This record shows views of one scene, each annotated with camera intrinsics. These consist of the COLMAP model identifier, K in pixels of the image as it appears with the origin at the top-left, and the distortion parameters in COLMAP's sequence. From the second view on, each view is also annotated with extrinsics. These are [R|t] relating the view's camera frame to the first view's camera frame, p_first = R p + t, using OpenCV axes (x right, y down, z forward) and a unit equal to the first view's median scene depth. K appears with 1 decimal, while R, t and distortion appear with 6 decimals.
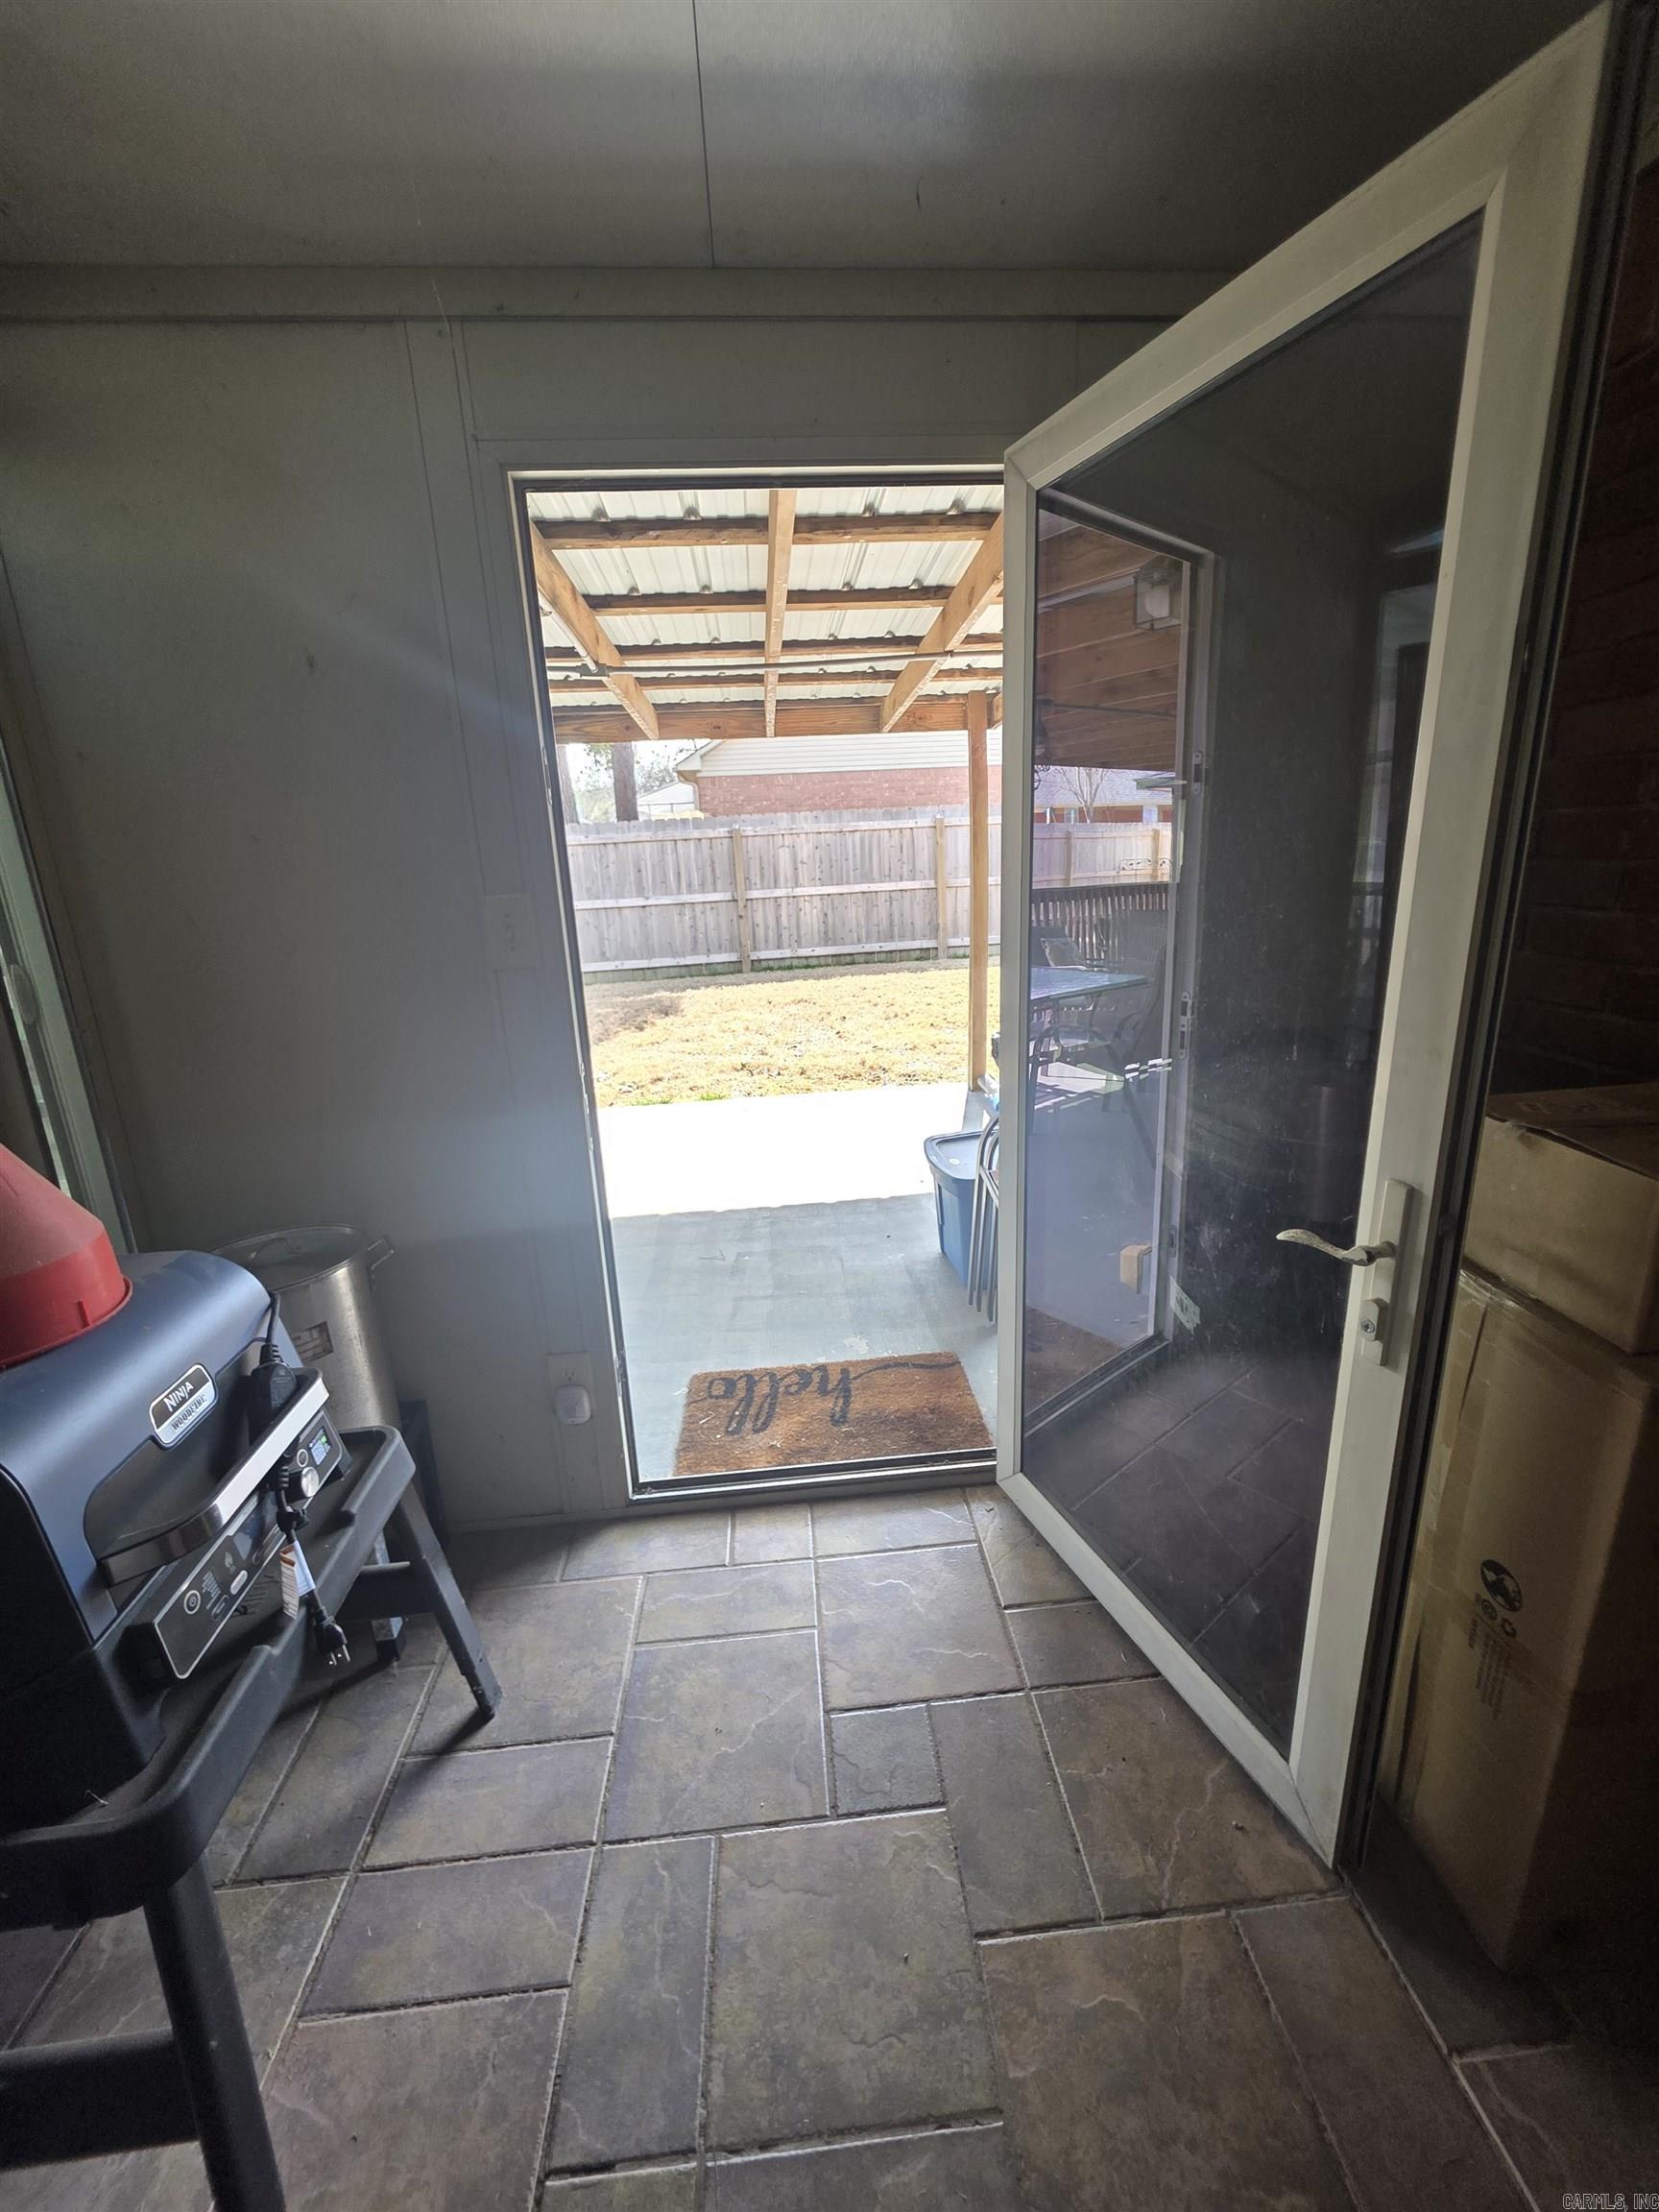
lens RADIAL K [[890.3, 0, 835.1], [0, 890.3, 1095.8], [0, 0, 1]] dist [0.002509, -0.000580]
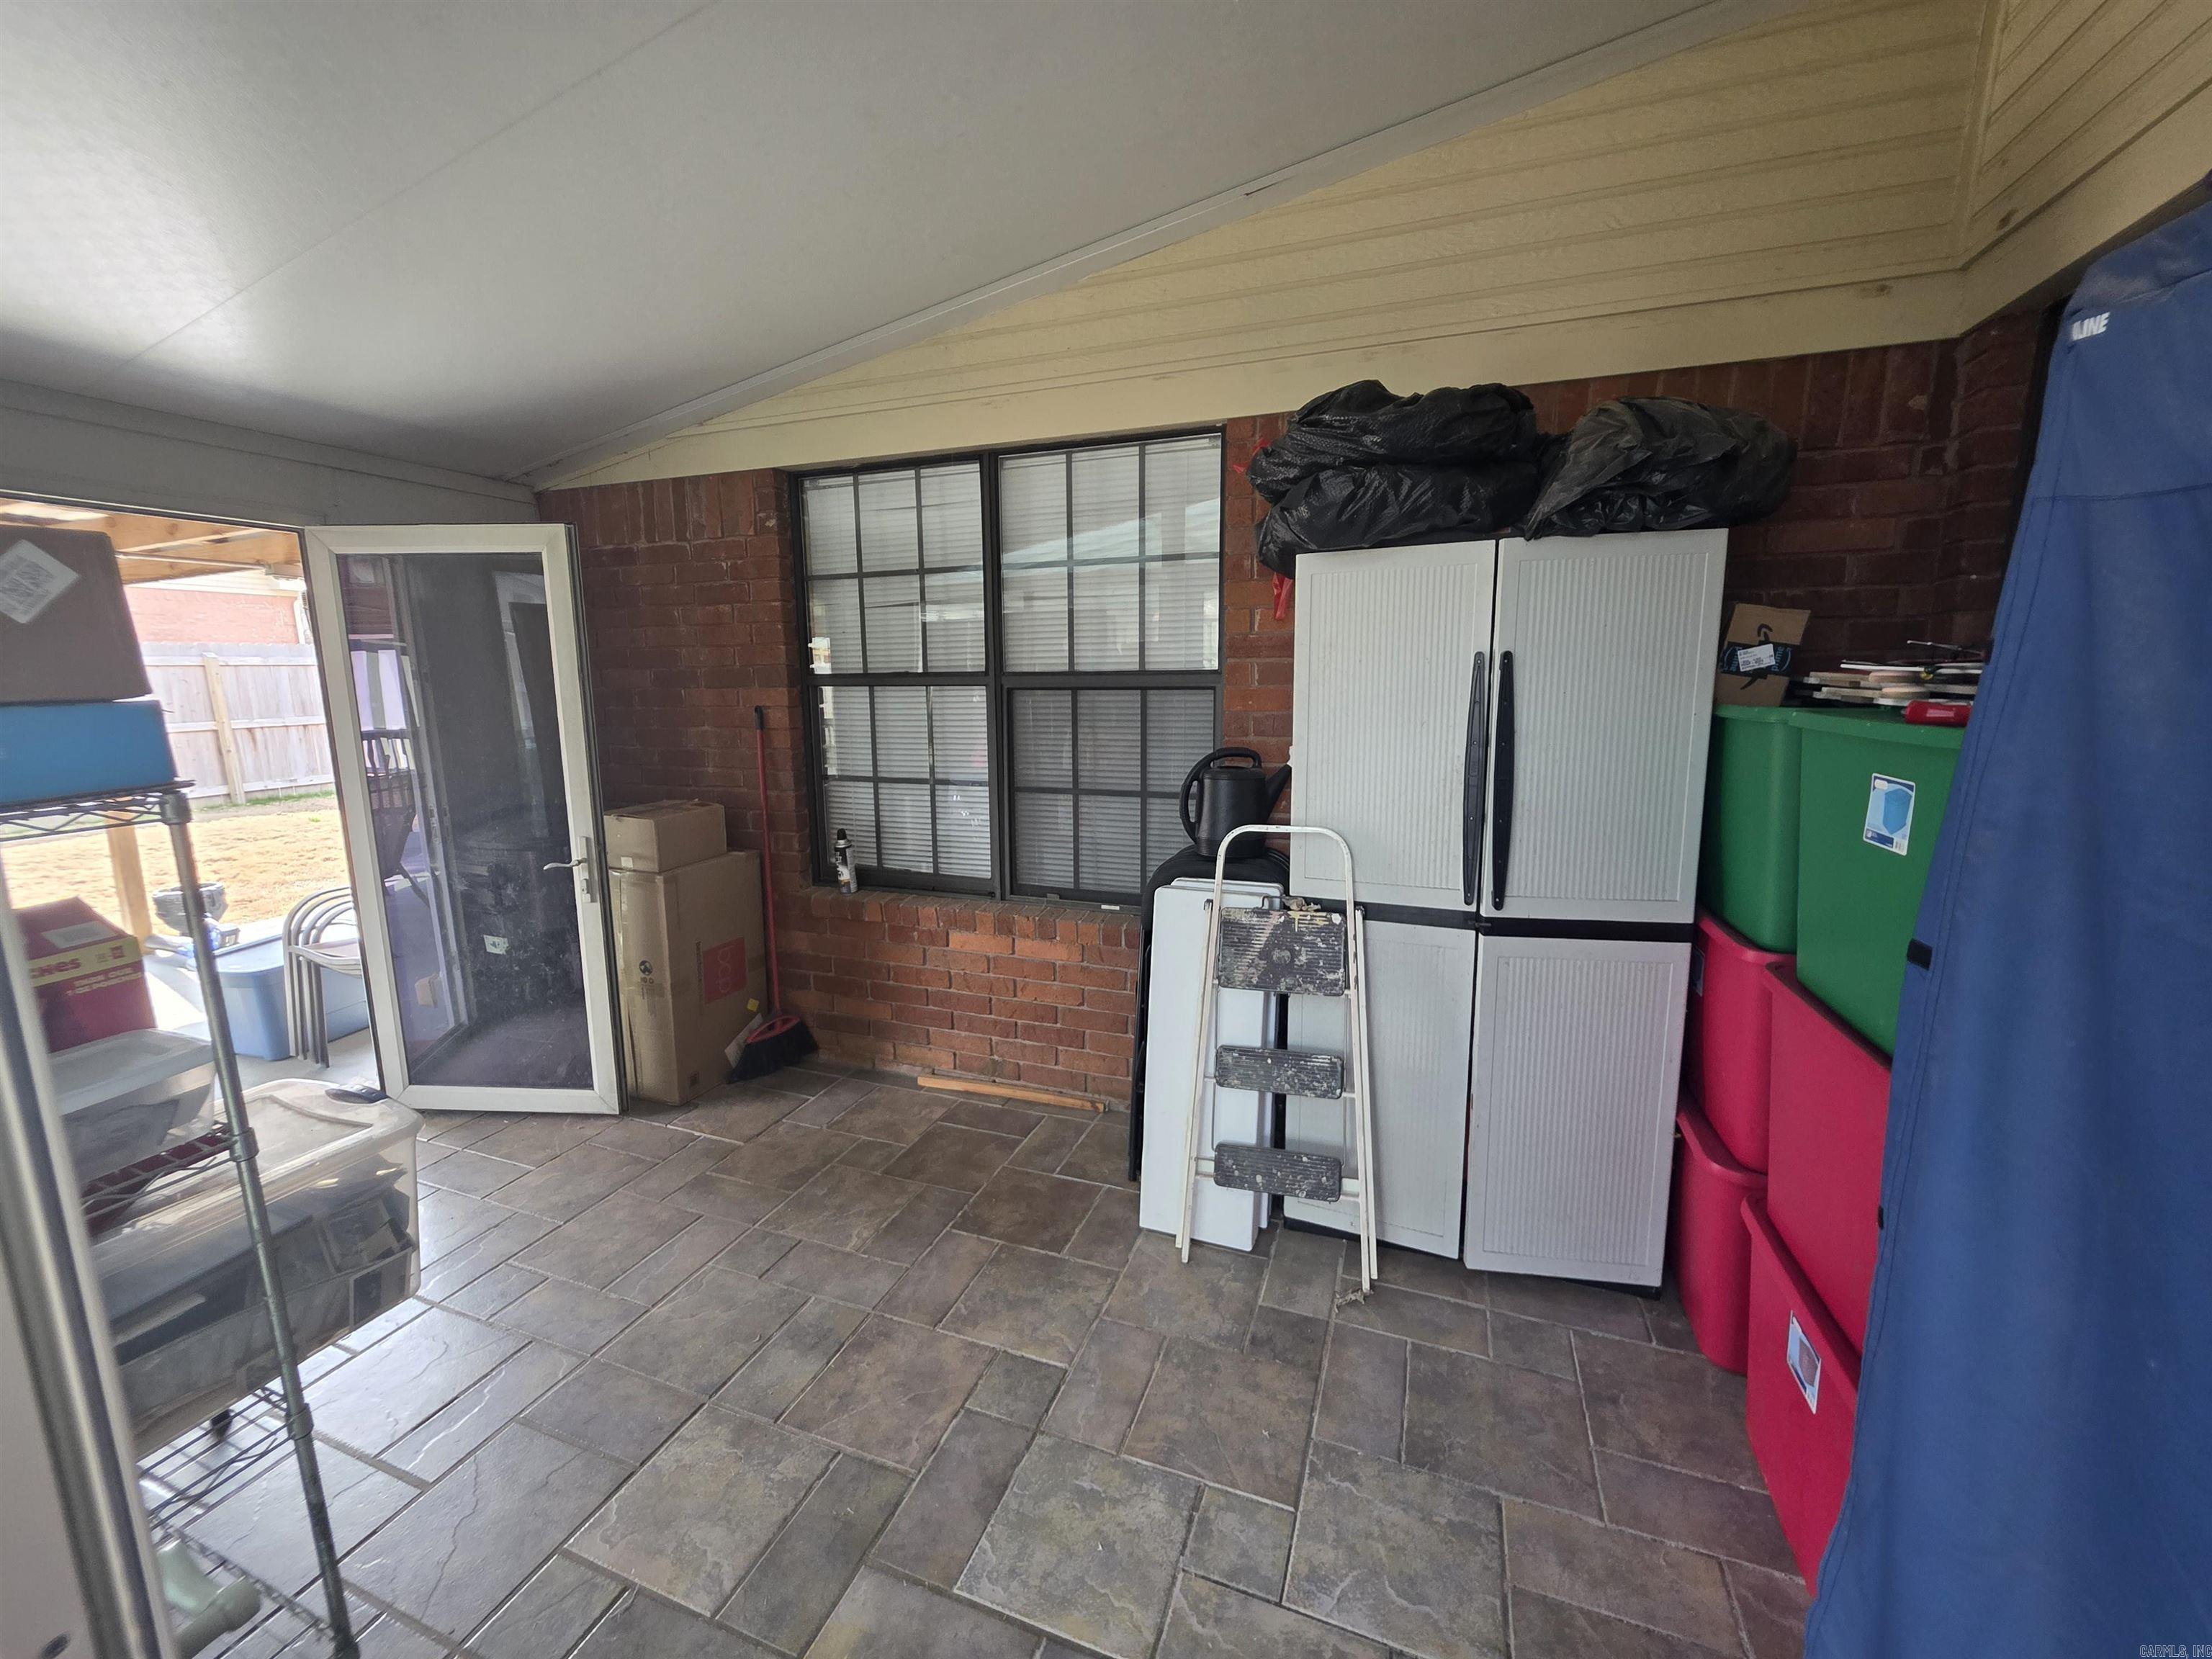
lens RADIAL K [[890.3, 0, 1100.5], [0, 890.3, 821.4], [0, 0, 1]] dist [0.002509, -0.000580]
pose [[0.426829, -0.109401, 0.897690, -1.217507], [0.224199, 0.974468, 0.012157, 0.372190], [-0.876100, 0.196072, 0.440459, -1.728437]]
